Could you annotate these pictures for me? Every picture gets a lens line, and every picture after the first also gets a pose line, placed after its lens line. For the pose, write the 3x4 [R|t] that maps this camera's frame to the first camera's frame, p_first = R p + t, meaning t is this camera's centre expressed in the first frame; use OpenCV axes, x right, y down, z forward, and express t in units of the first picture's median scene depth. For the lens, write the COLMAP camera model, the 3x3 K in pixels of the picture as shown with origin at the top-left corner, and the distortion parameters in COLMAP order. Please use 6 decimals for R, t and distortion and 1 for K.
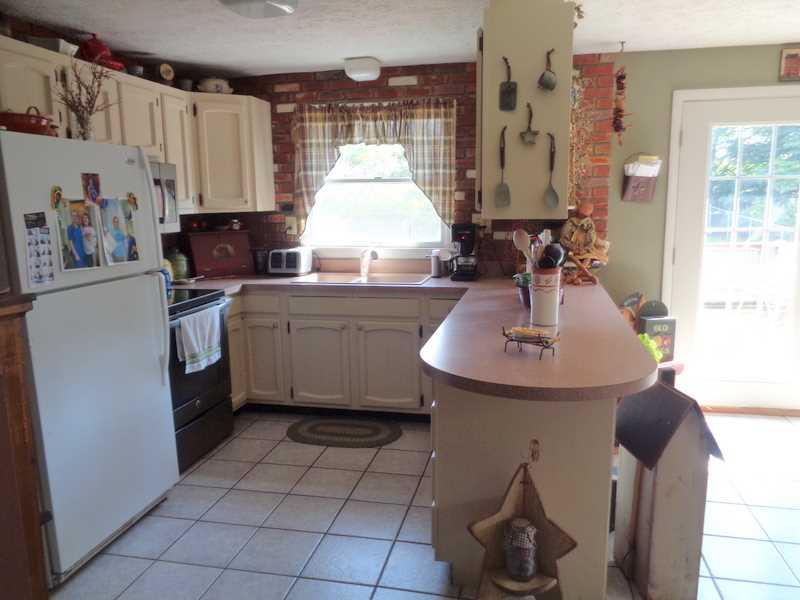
lens RADIAL K [[600.3, 0, 404.1], [0, 600.3, 297.6], [0, 0, 1]] dist [-0.012599, 0.007764]
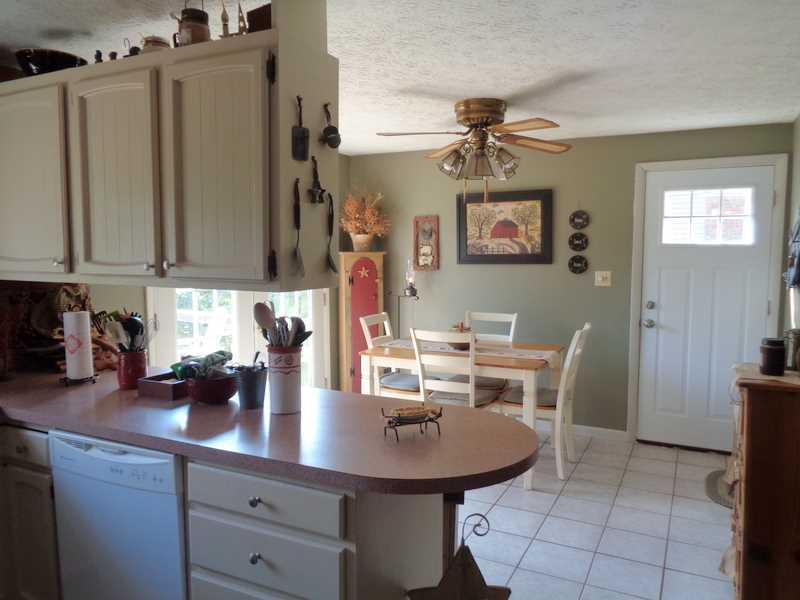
lens RADIAL K [[600.3, 0, 404.7], [0, 600.3, 300.8], [0, 0, 1]] dist [-0.012599, 0.007764]
pose [[0.241318, -0.070682, 0.967869, -0.336075], [0.152355, 0.987736, 0.034147, -0.070565], [-0.958412, 0.139220, 0.249127, 0.378713]]
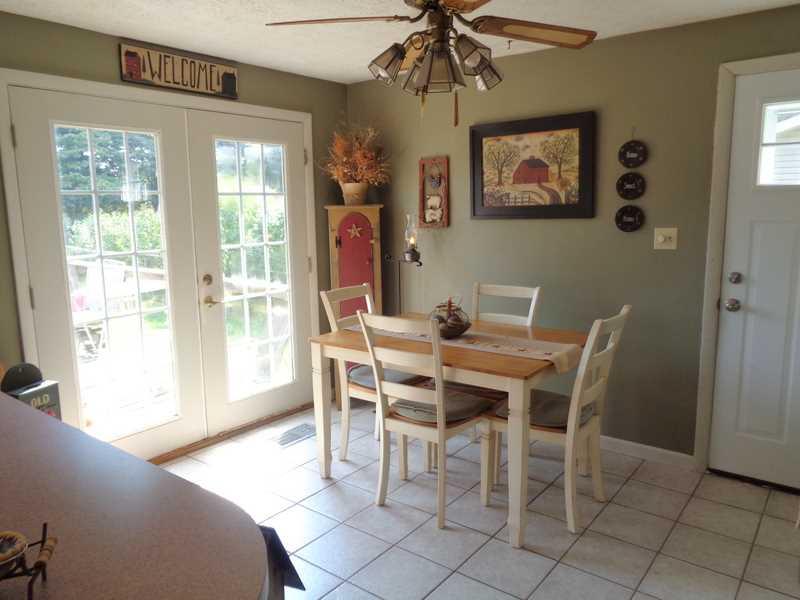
lens RADIAL K [[600.3, 0, 401.3], [0, 600.3, 301.2], [0, 0, 1]] dist [-0.012599, 0.007764]
pose [[0.423003, -0.136475, 0.895792, -0.011024], [0.154346, 0.984998, 0.077182, -0.049739], [-0.892886, 0.105613, 0.437721, 0.270506]]
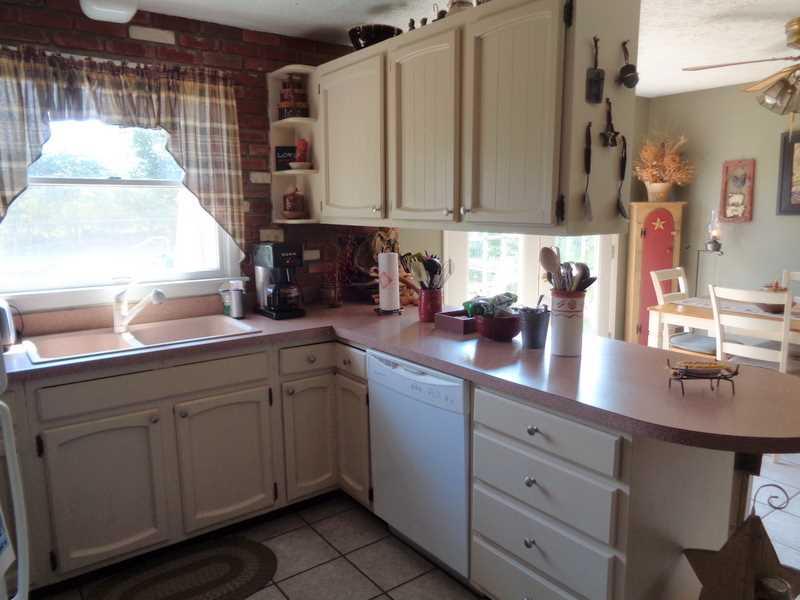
lens RADIAL K [[600.3, 0, 401.4], [0, 600.3, 296.5], [0, 0, 1]] dist [-0.012599, 0.007764]
pose [[0.657173, -0.107330, 0.746059, -0.353700], [0.121584, 0.991942, 0.035606, -0.061727], [-0.743869, 0.067309, 0.664928, 0.371238]]
